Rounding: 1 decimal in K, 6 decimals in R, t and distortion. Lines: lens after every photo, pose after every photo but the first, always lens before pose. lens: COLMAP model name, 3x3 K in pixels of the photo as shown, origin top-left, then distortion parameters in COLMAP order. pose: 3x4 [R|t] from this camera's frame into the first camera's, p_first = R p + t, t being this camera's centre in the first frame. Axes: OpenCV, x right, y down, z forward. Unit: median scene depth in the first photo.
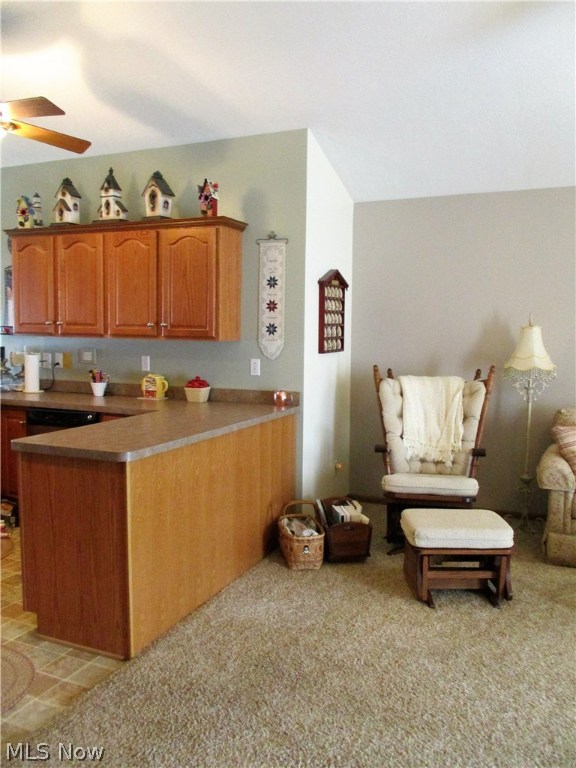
lens RADIAL K [[626.4, 0, 288.0], [0, 626.4, 384.0], [0, 0, 1]] dist [-0.011578, -0.006307]
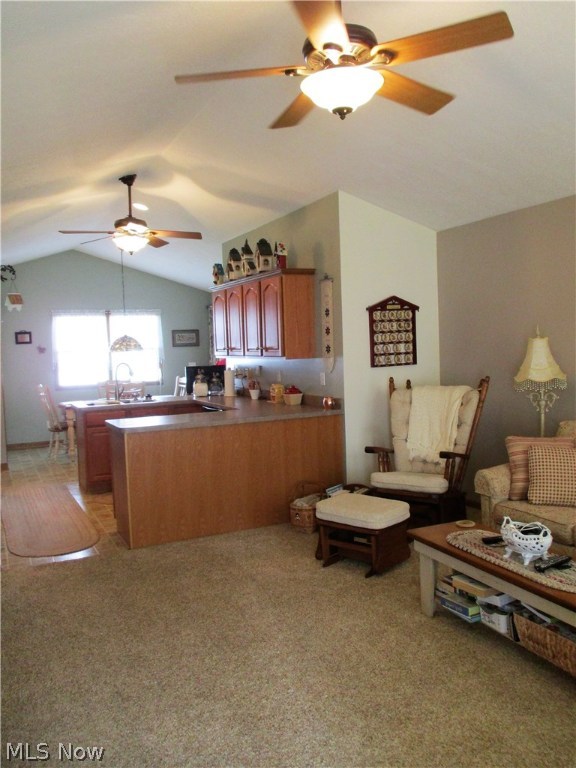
lens RADIAL K [[626.4, 0, 288.0], [0, 626.4, 384.0], [0, 0, 1]] dist [-0.011578, -0.006307]
pose [[0.761533, 0.005301, -0.648105, 0.744092], [-0.014211, 0.999863, -0.008520, -0.004146], [0.647971, 0.015699, 0.761503, -0.024502]]
